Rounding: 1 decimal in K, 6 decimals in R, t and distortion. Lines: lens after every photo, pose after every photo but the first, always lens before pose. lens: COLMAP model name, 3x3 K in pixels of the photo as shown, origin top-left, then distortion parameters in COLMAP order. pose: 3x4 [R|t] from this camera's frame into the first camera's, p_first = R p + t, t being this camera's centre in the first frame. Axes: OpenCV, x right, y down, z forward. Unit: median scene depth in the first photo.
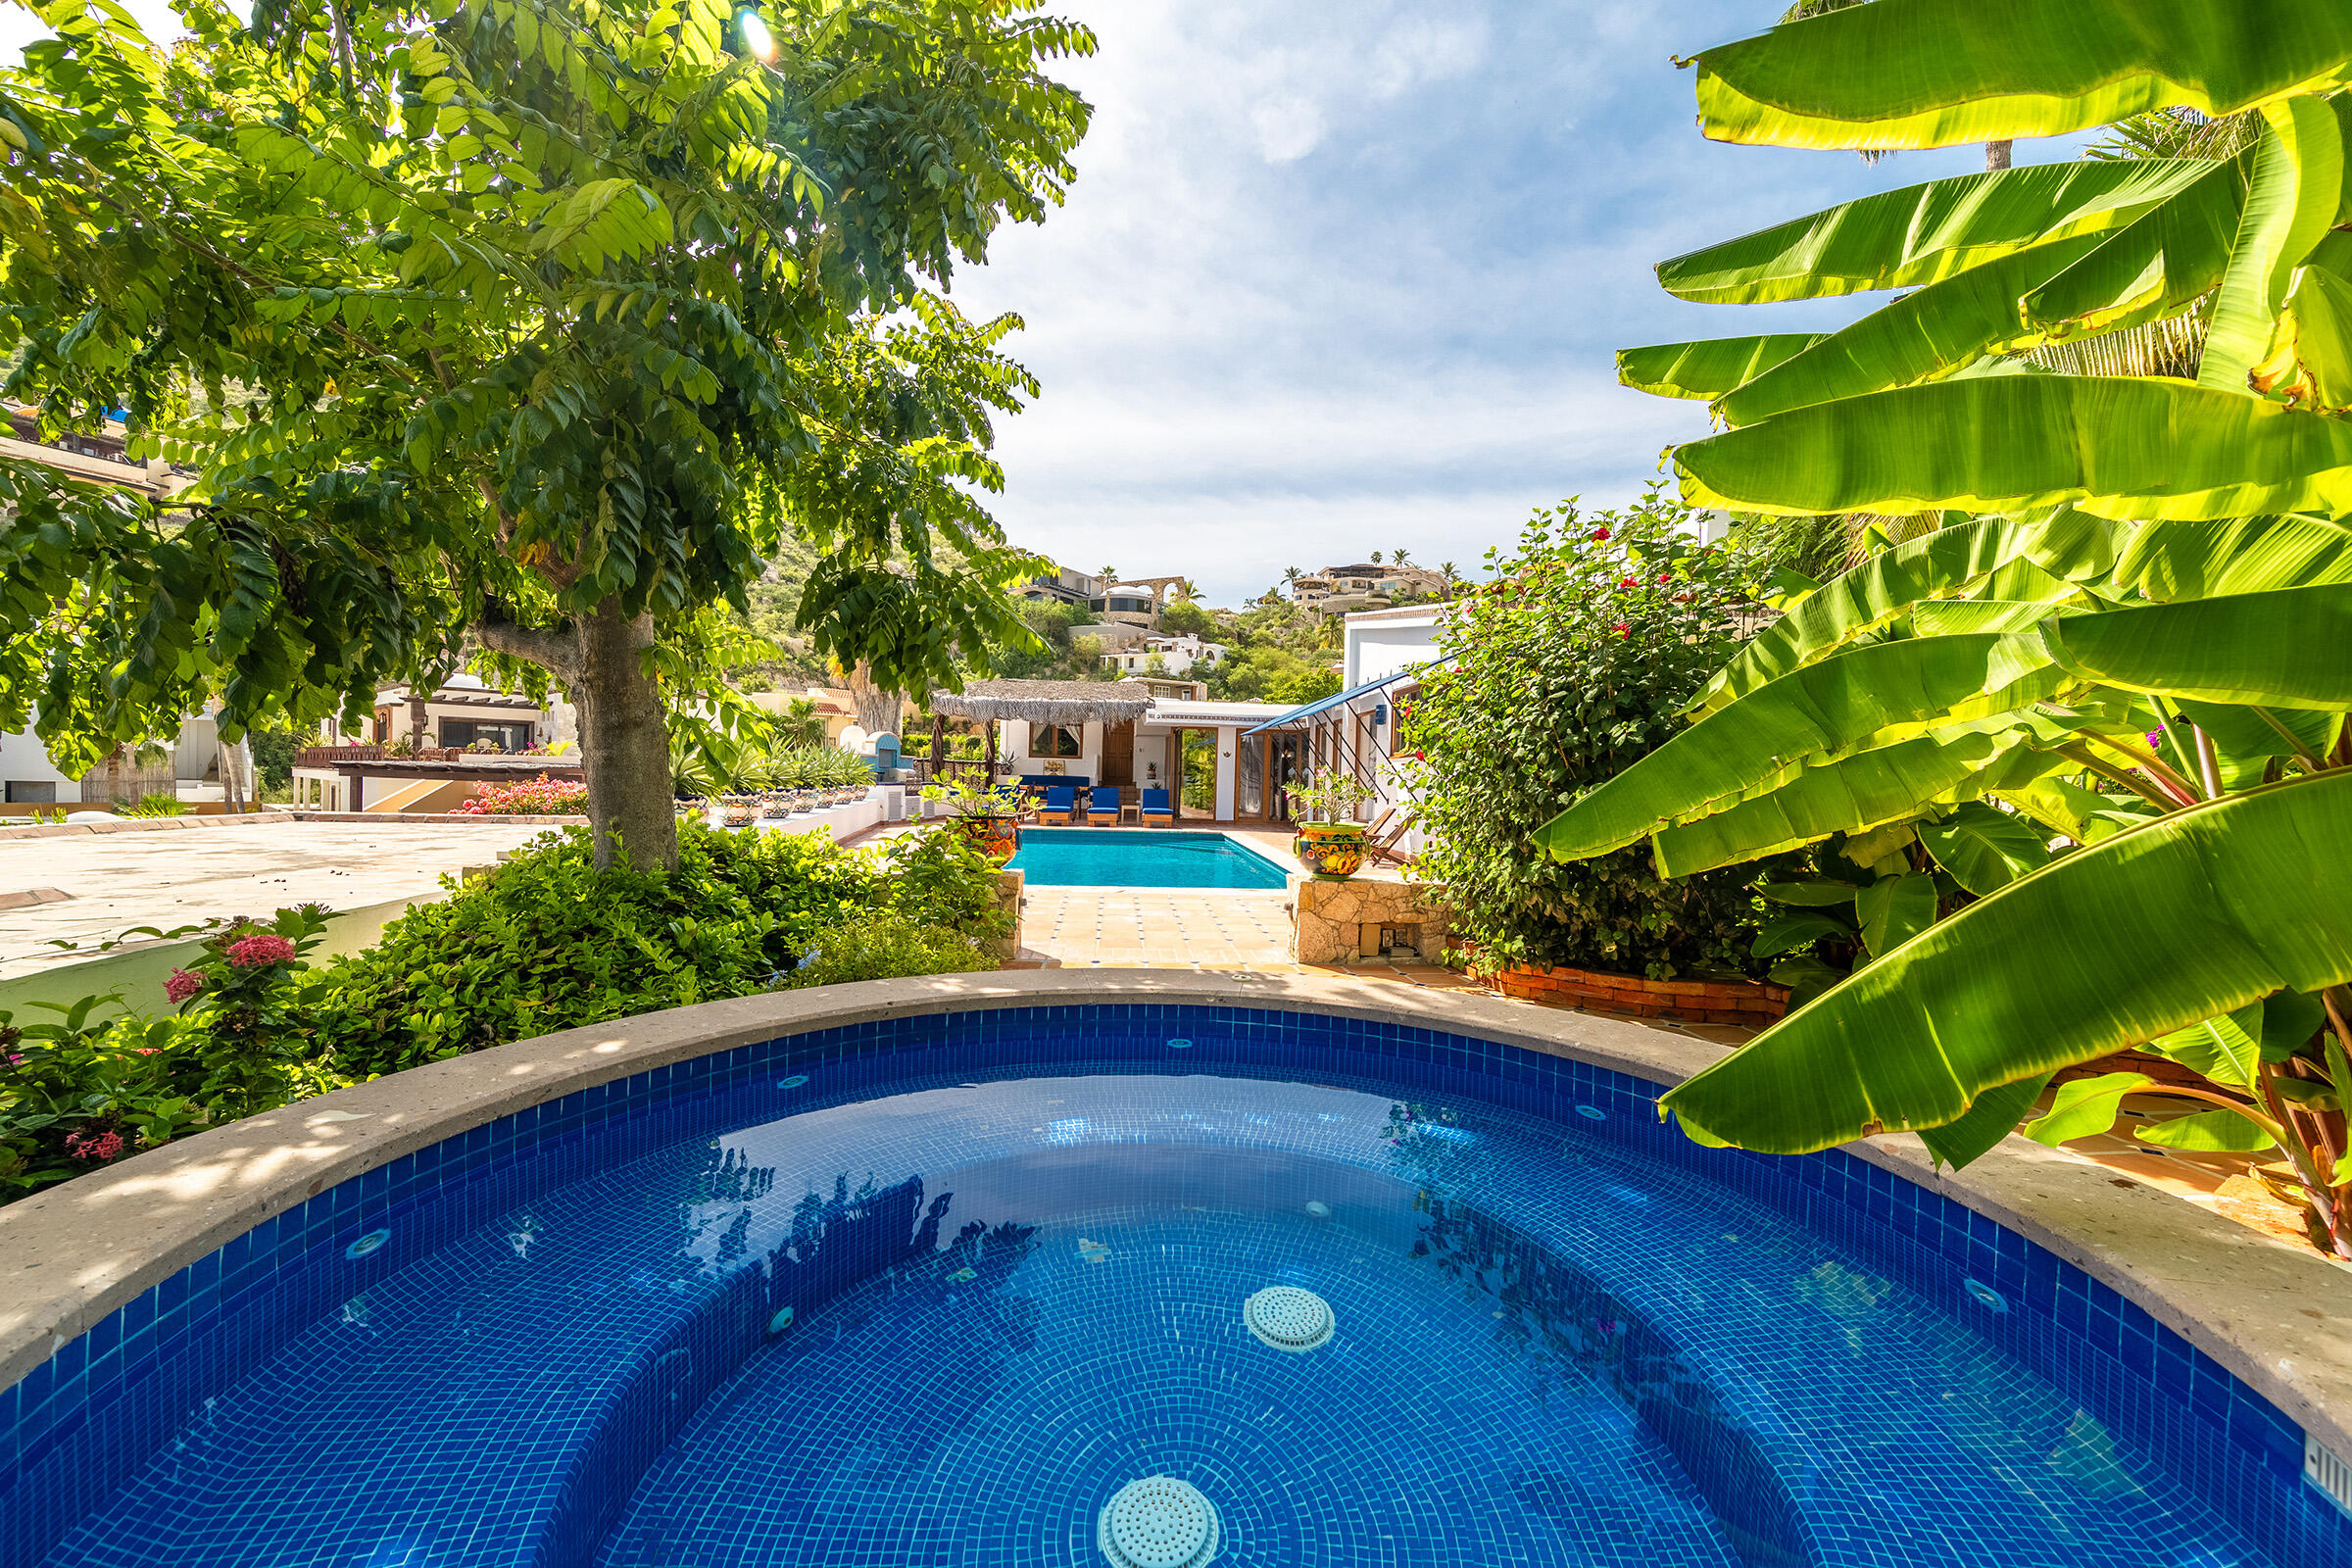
lens RADIAL K [[929.7, 0, 1190.4], [0, 929.7, 786.3], [0, 0, 1]] dist [-0.003316, 0.001110]
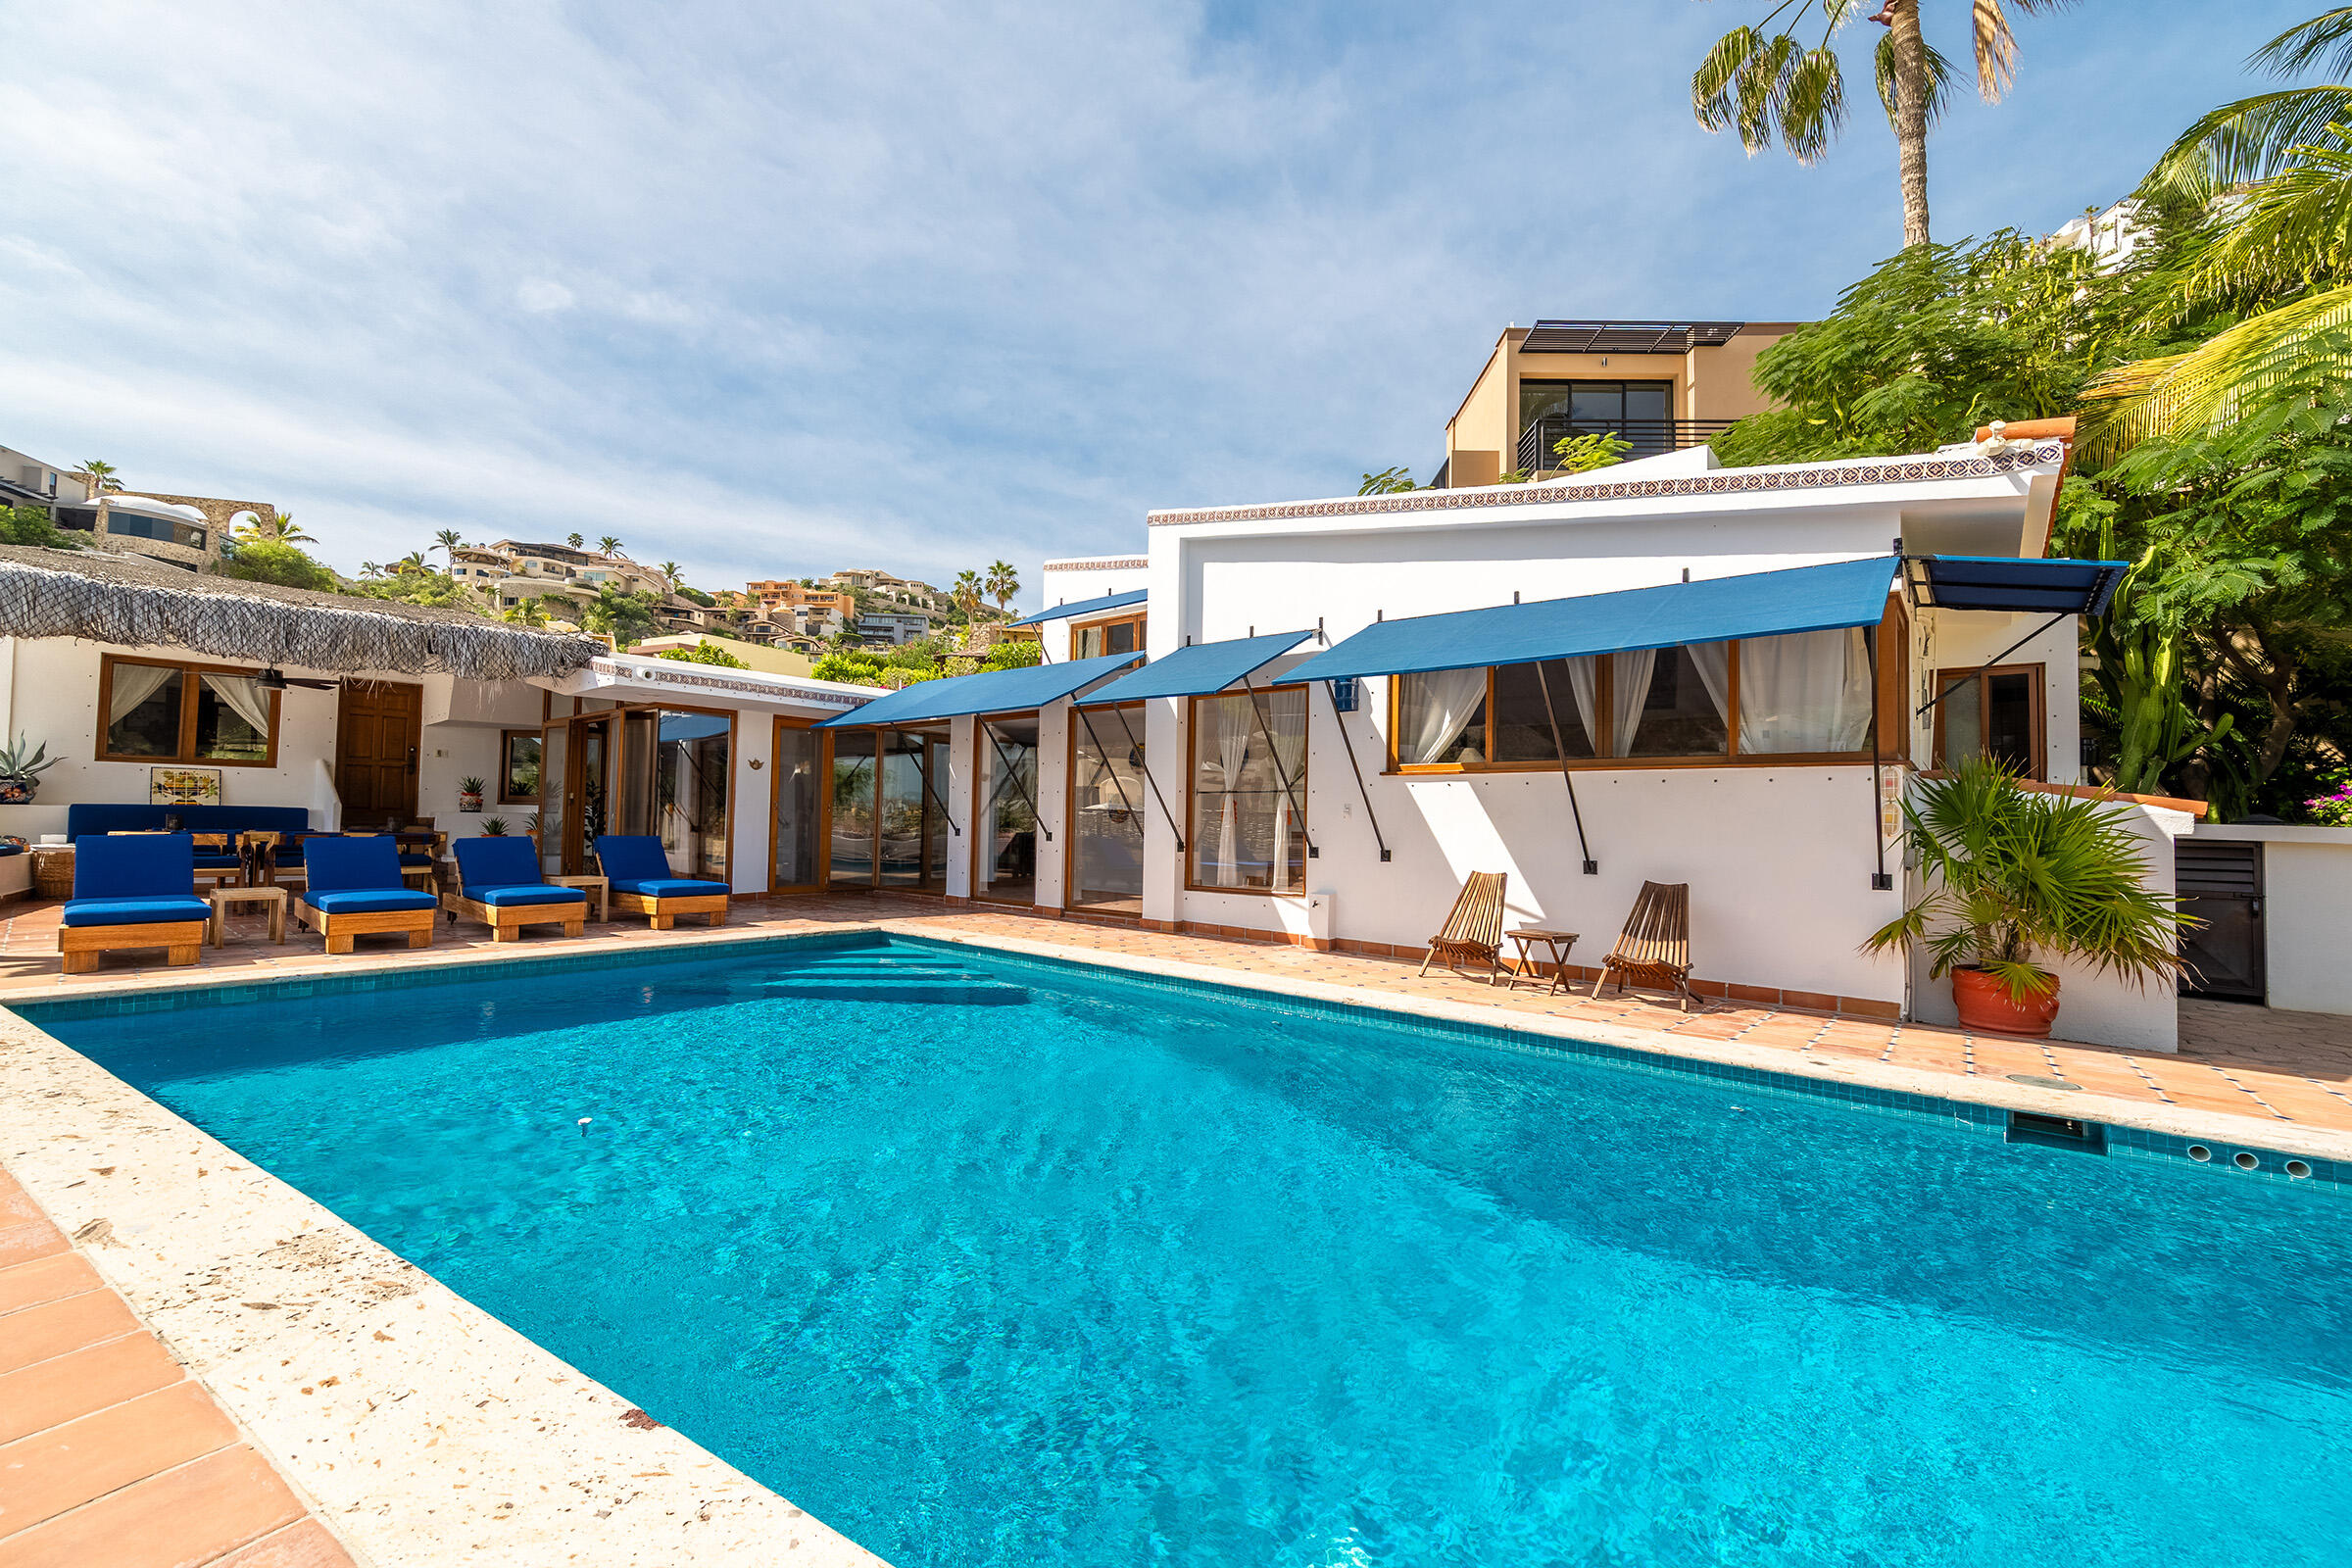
lens RADIAL K [[929.7, 0, 1182.7], [0, 929.7, 789.1], [0, 0, 1]] dist [-0.003316, 0.001110]
pose [[0.699726, 0.010727, 0.714331, -0.027496], [0.007626, 0.999718, -0.022483, -0.001226], [-0.714371, 0.021180, 0.699447, 0.079129]]
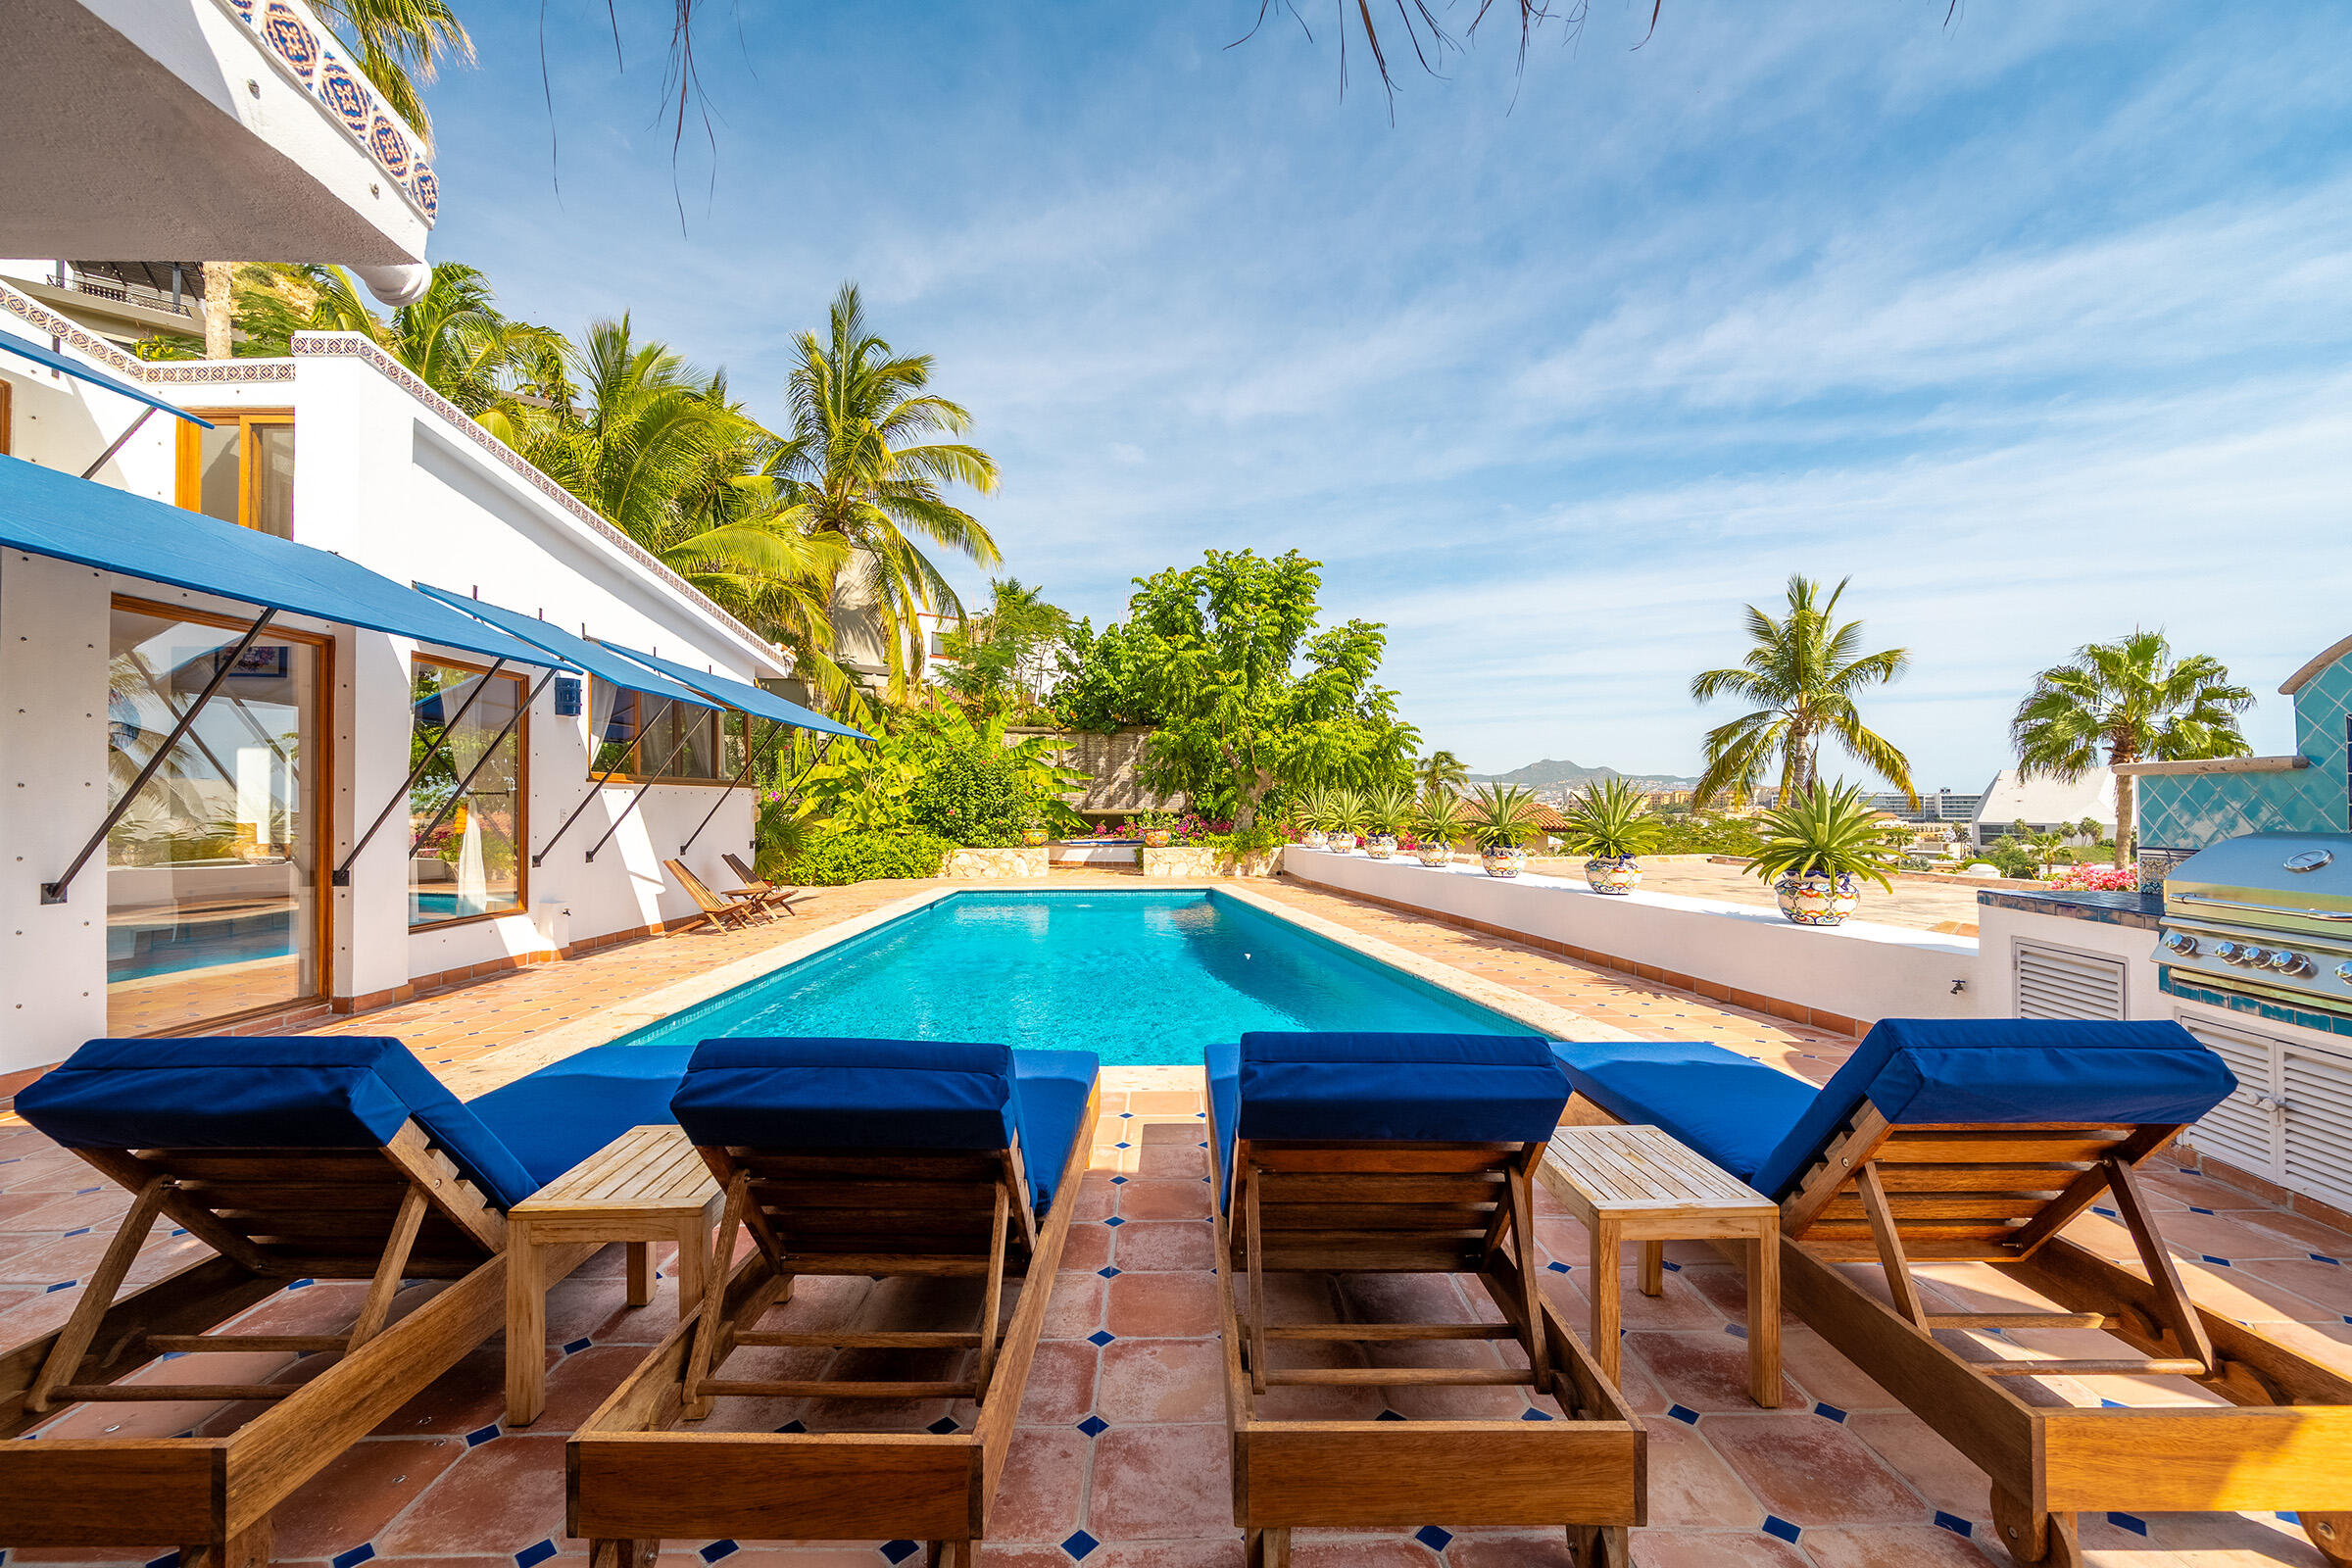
lens RADIAL K [[929.7, 0, 1183.1], [0, 929.7, 790.3], [0, 0, 1]] dist [-0.003316, 0.001110]
pose [[-0.998546, -0.020005, 0.050050, -0.019836], [-0.020205, 0.999790, -0.003498, -0.003326], [-0.049969, -0.004504, -0.998741, 0.172088]]
